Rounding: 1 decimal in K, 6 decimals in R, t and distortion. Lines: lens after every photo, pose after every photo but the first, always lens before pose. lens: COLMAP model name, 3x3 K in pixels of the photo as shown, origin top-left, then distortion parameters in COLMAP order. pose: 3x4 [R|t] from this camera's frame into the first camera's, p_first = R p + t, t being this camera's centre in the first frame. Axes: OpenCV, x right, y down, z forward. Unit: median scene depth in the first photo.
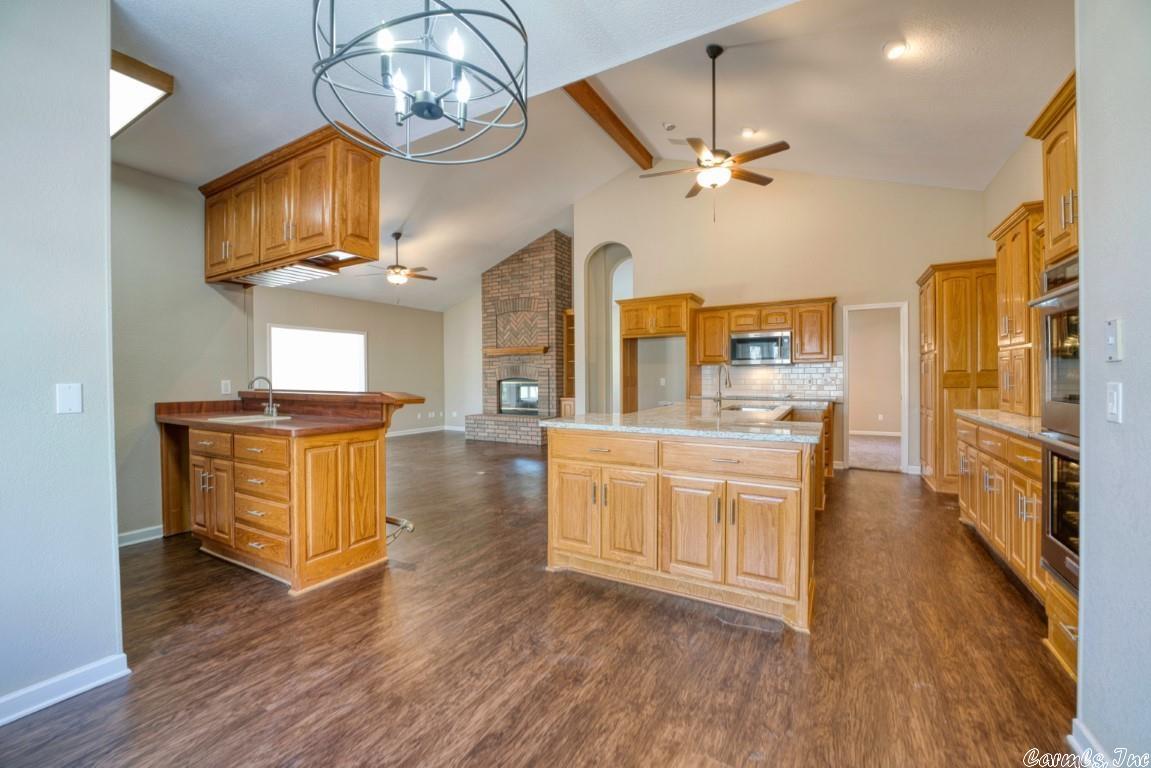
lens RADIAL K [[464.2, 0, 576.7], [0, 464.2, 380.6], [0, 0, 1]] dist [-0.026612, 0.000146]
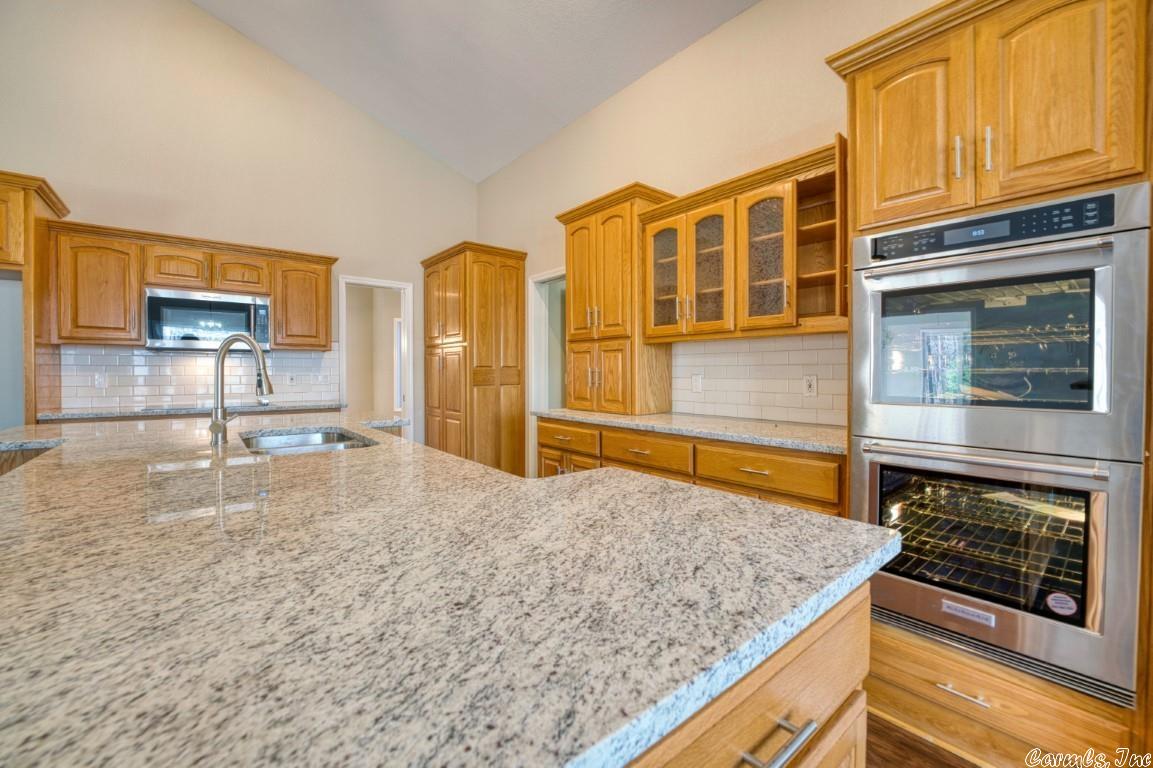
lens RADIAL K [[465.0, 0, 577.7], [0, 465.0, 380.6], [0, 0, 1]] dist [-0.026612, 0.000146]
pose [[0.357580, -0.010177, 0.933827, 0.032810], [0.001896, 0.999946, 0.010172, -0.001509], [-0.933880, -0.001866, 0.357581, 0.374863]]
